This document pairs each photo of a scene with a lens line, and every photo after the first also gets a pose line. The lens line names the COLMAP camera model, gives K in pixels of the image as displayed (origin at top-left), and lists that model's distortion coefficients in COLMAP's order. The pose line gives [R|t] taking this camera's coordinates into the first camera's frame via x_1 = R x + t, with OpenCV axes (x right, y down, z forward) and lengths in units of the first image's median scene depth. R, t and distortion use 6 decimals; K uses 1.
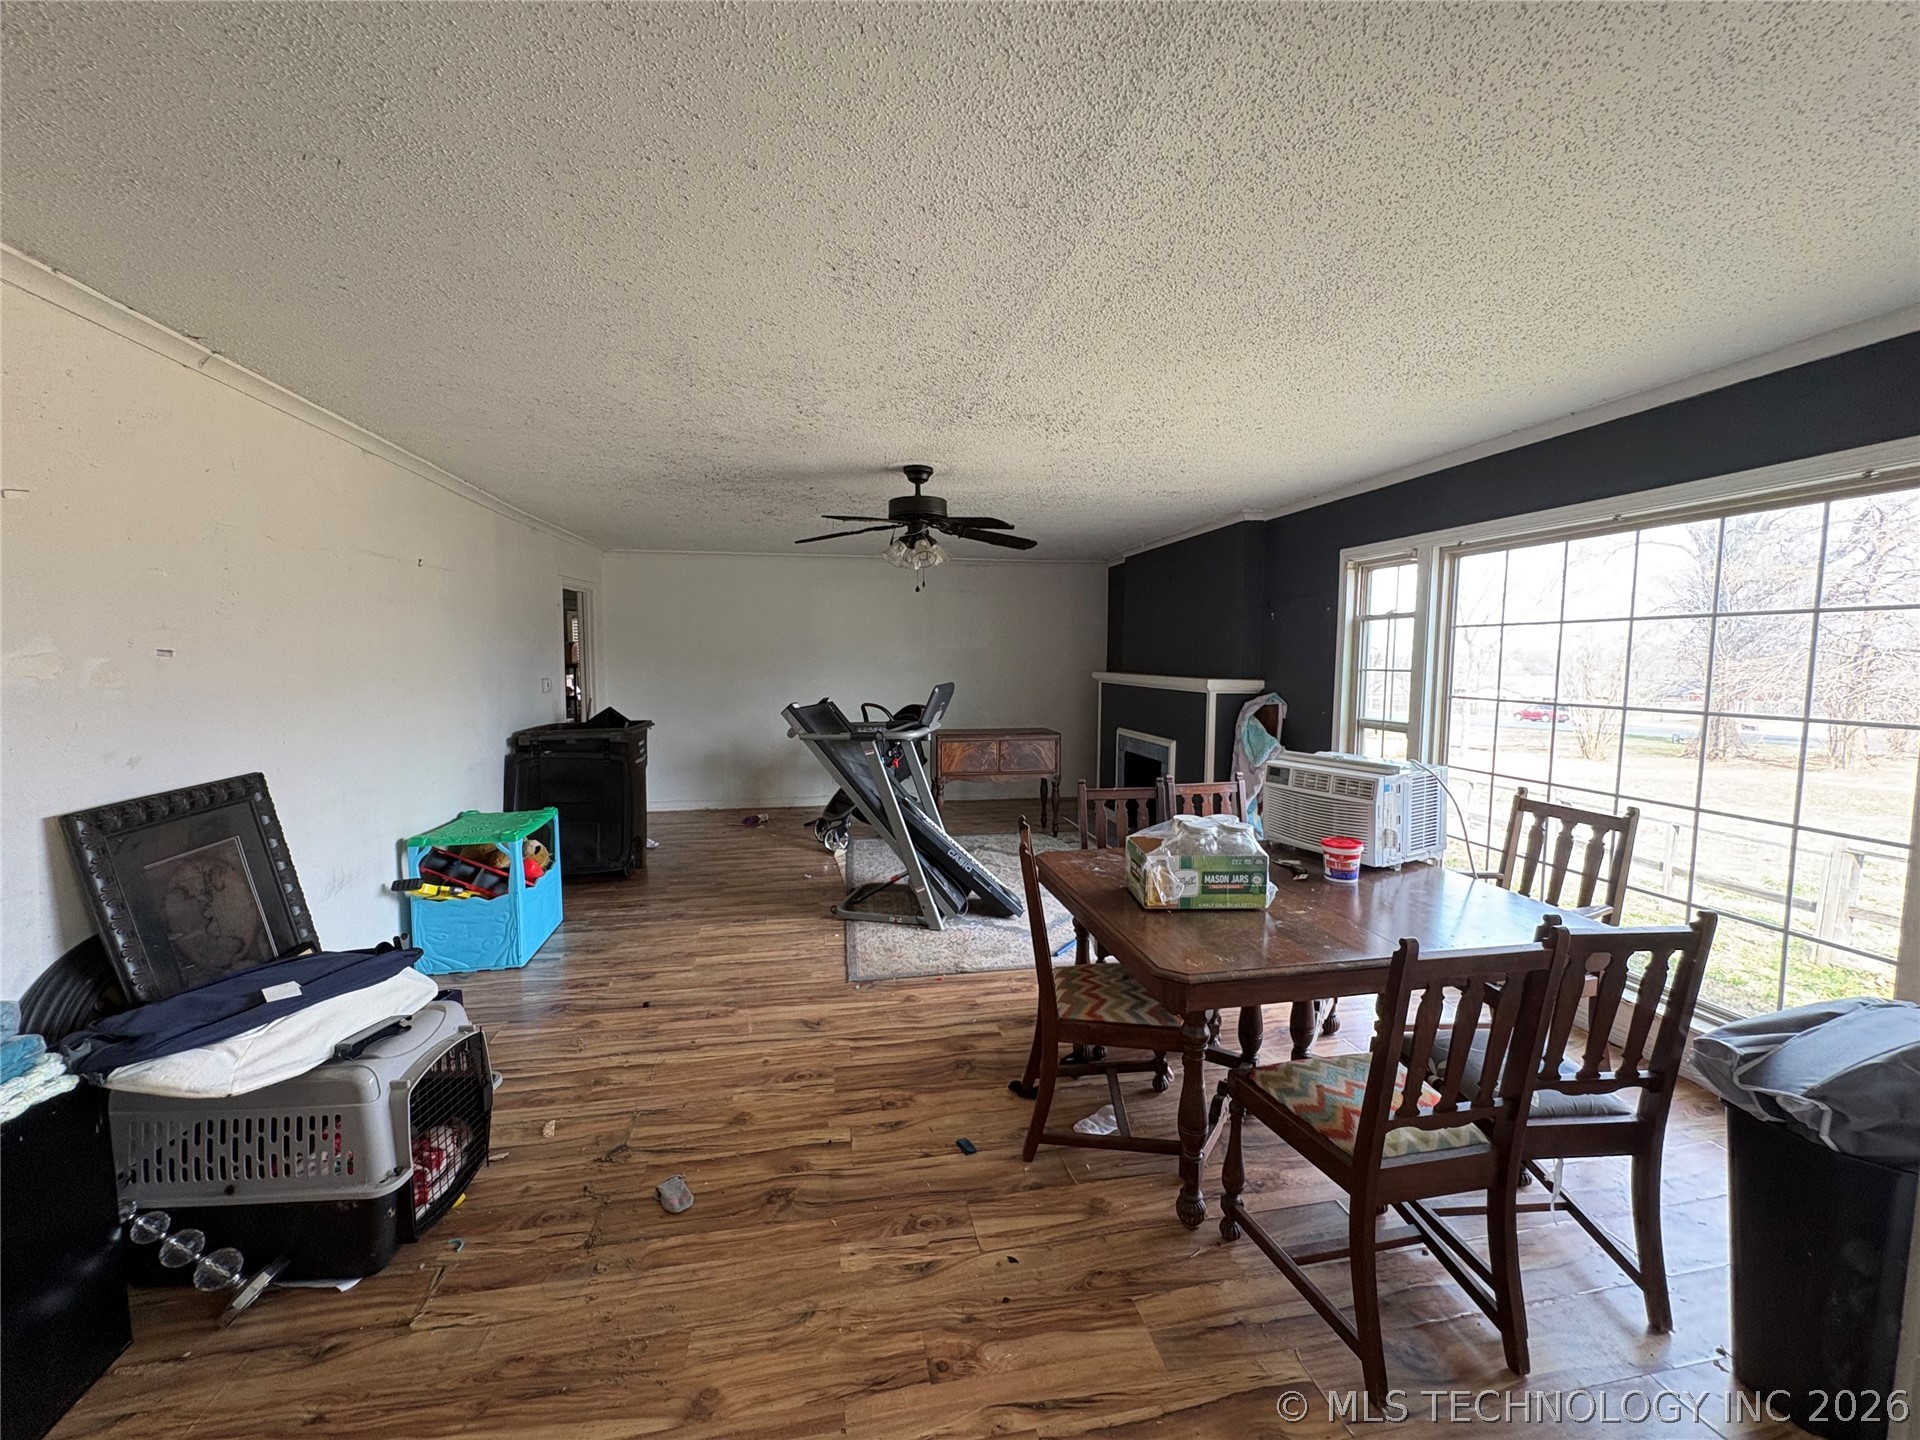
lens RADIAL K [[769.6, 0, 961.3], [0, 769.6, 718.5], [0, 0, 1]] dist [0.001142, 0.000259]
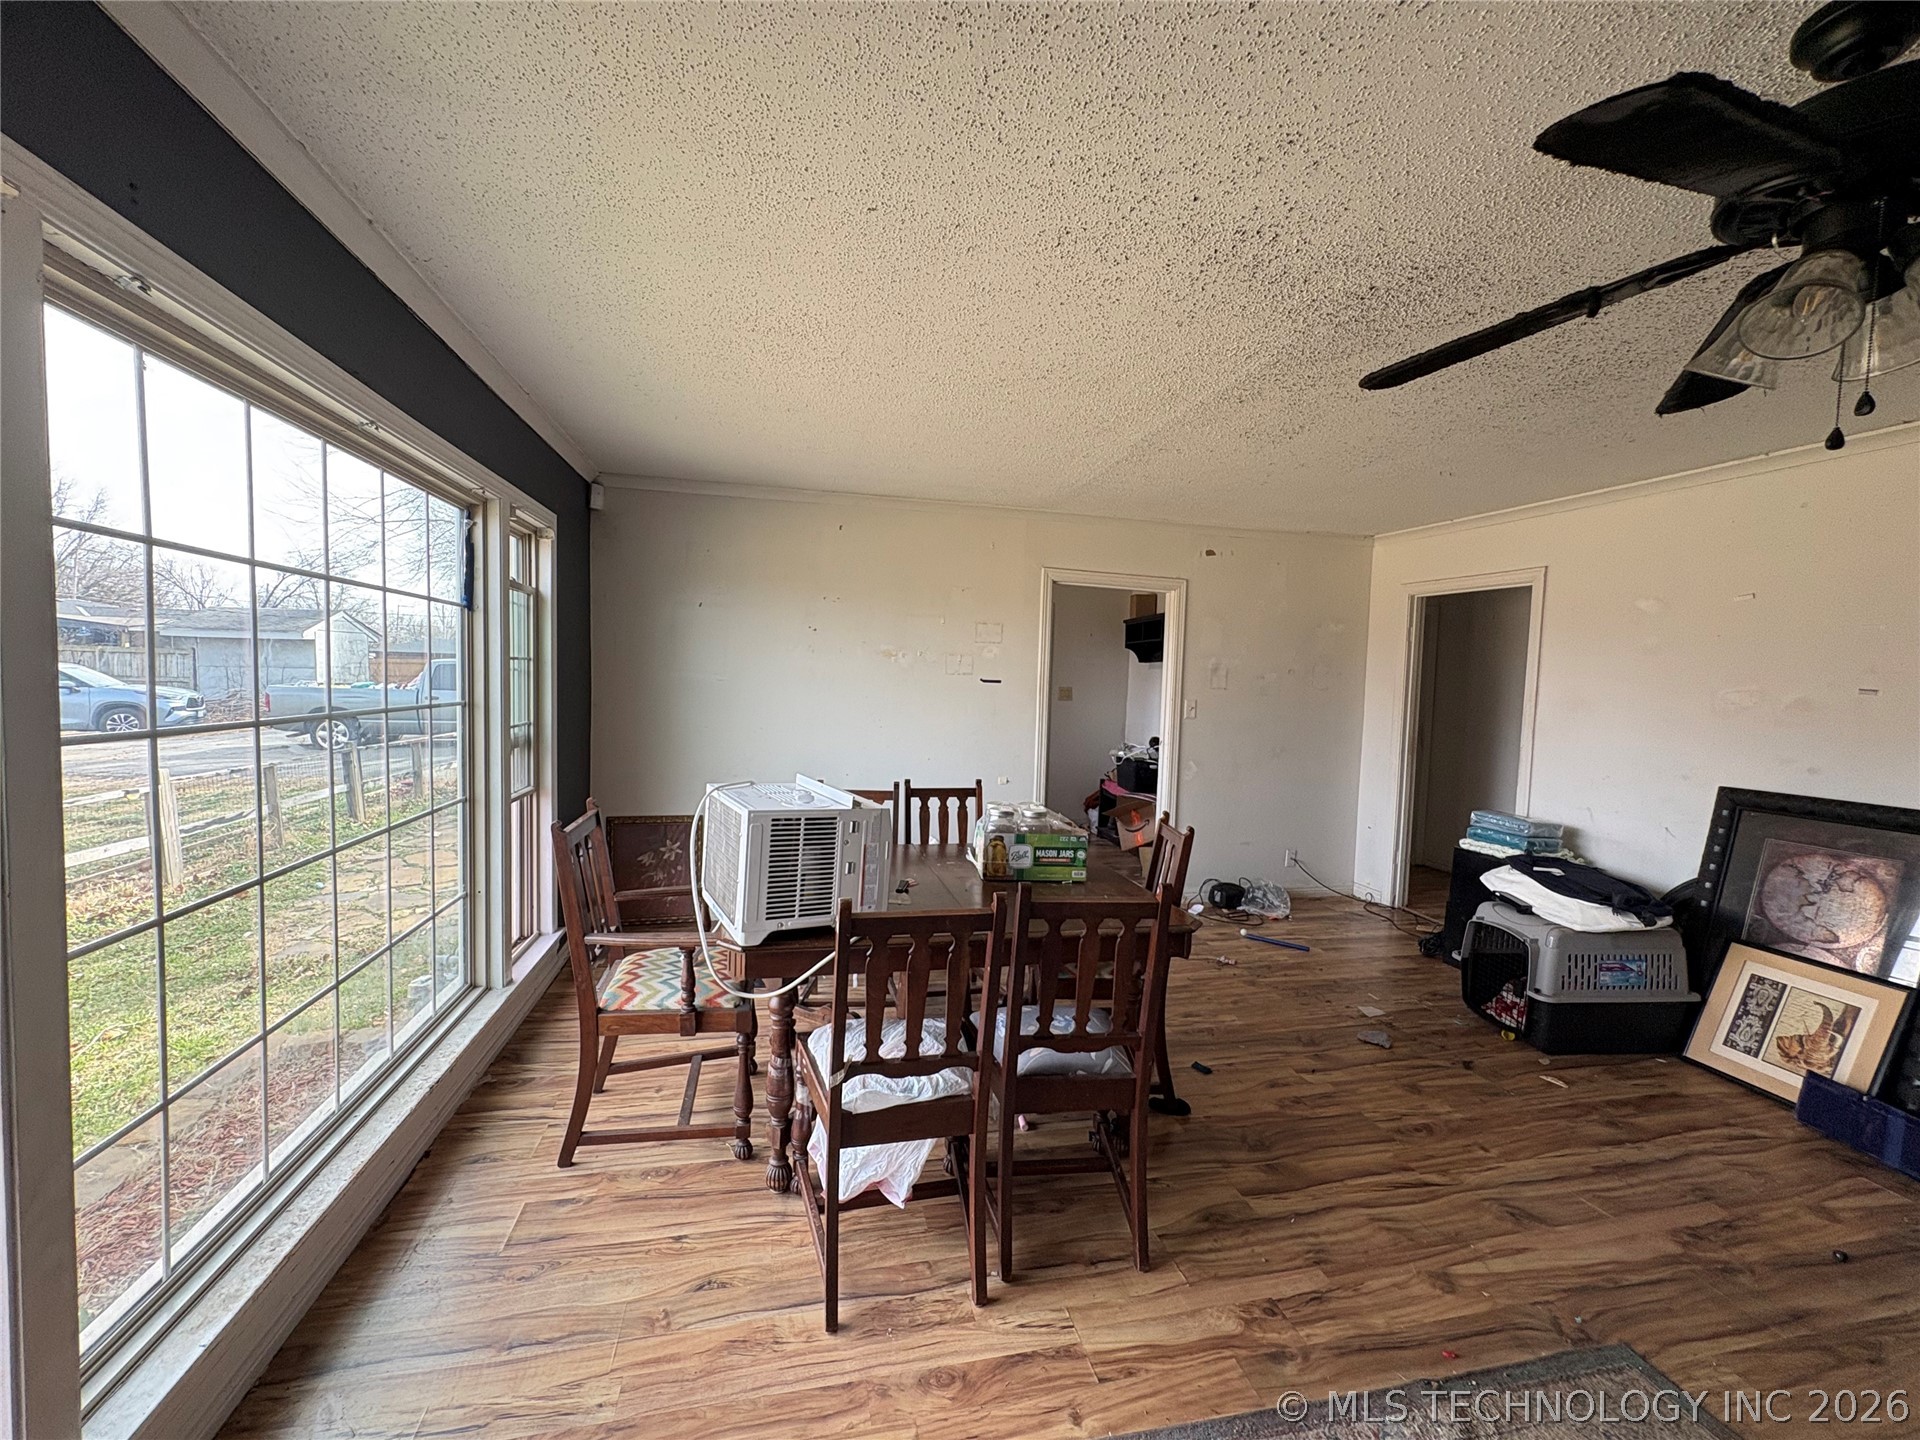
lens RADIAL K [[769.6, 0, 961.3], [0, 769.6, 718.5], [0, 0, 1]] dist [0.001142, 0.000259]
pose [[-0.998542, -0.035707, -0.040488, 0.281588], [-0.040894, 0.989930, 0.135521, -0.090072], [0.035241, 0.136979, -0.989947, 1.303270]]
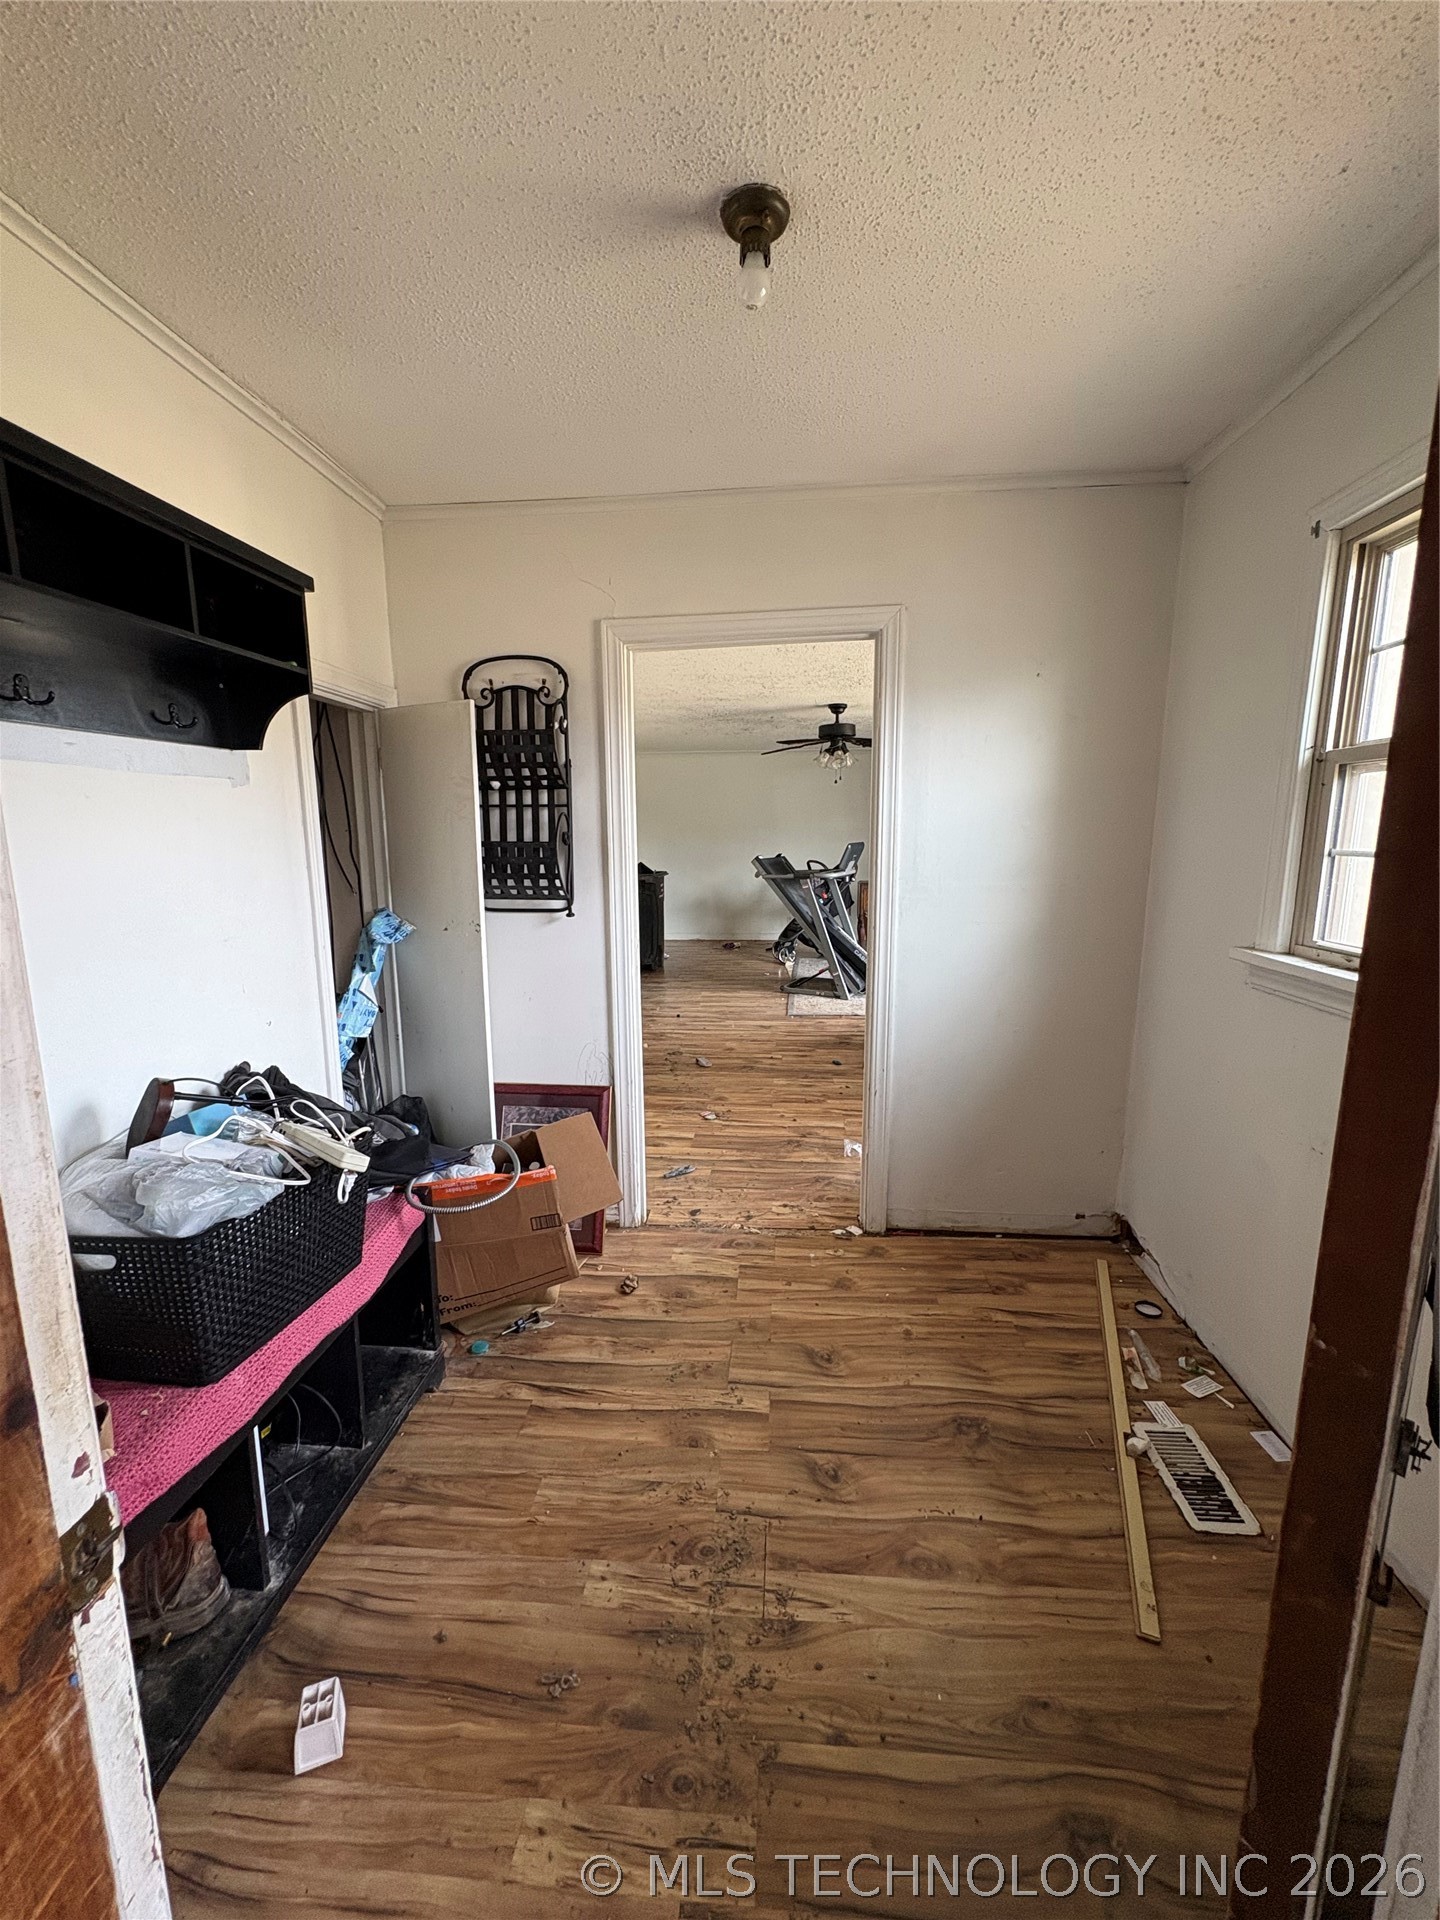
lens RADIAL K [[769.6, 0, 721.7], [0, 769.6, 959.7], [0, 0, 1]] dist [0.001142, 0.000259]
pose [[0.964858, 0.034612, -0.260481, 0.145807], [-0.011440, 0.995880, 0.089954, 0.059966], [0.262522, -0.083813, 0.961279, -0.638786]]
